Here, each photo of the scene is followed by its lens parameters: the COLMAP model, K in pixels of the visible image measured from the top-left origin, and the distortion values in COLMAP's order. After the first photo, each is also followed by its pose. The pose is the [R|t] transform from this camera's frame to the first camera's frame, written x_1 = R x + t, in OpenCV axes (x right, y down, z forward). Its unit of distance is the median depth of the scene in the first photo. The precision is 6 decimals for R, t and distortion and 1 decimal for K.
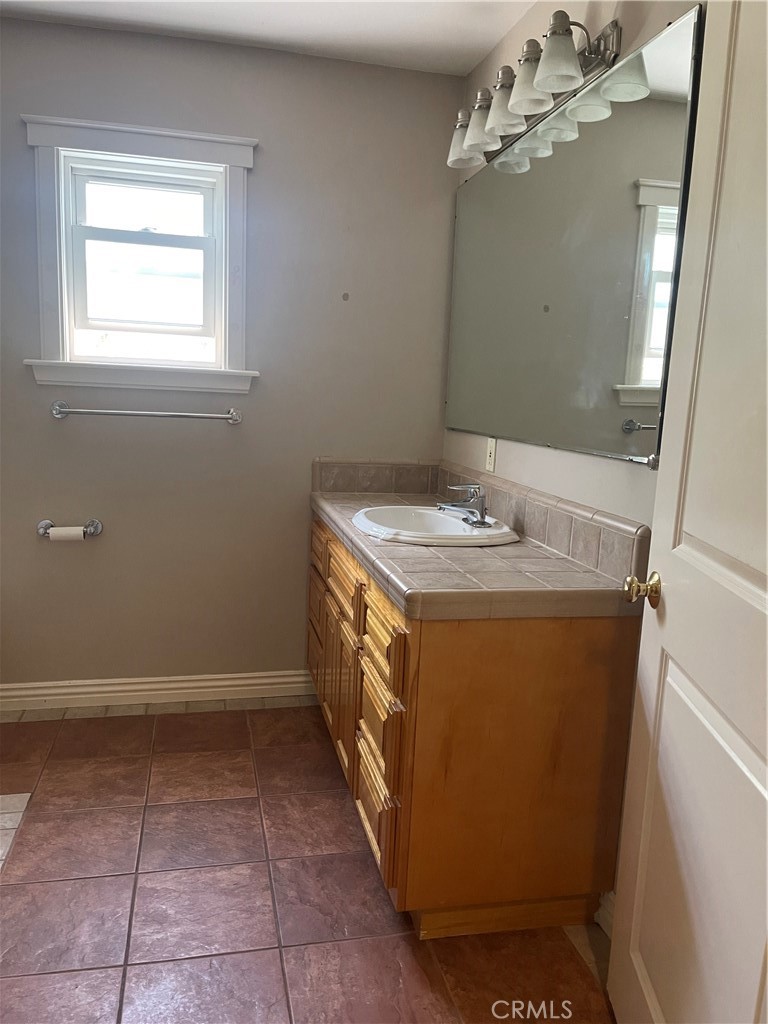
lens RADIAL K [[754.2, 0, 384.0], [0, 754.2, 512.0], [0, 0, 1]] dist [0.039665, -0.083209]
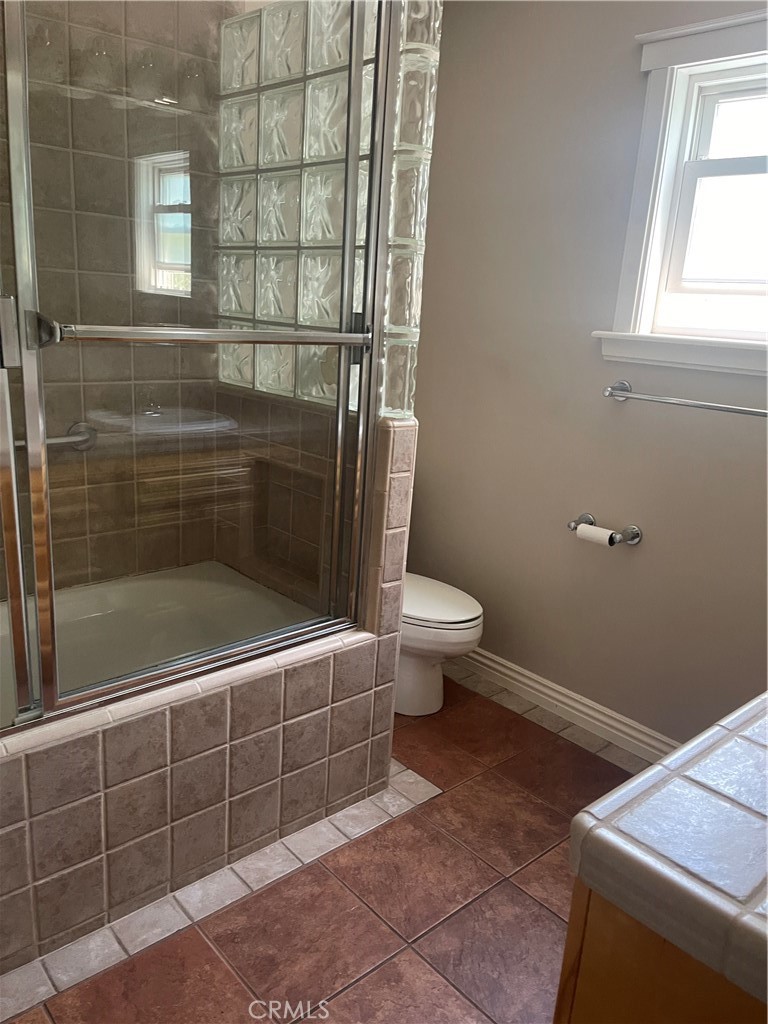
lens RADIAL K [[754.2, 0, 384.0], [0, 754.2, 512.0], [0, 0, 1]] dist [0.039665, -0.083209]
pose [[0.474092, 0.213807, -0.854121, 0.204947], [-0.174125, 0.973677, 0.147084, -0.085080], [0.863086, 0.078993, 0.498842, 0.370922]]
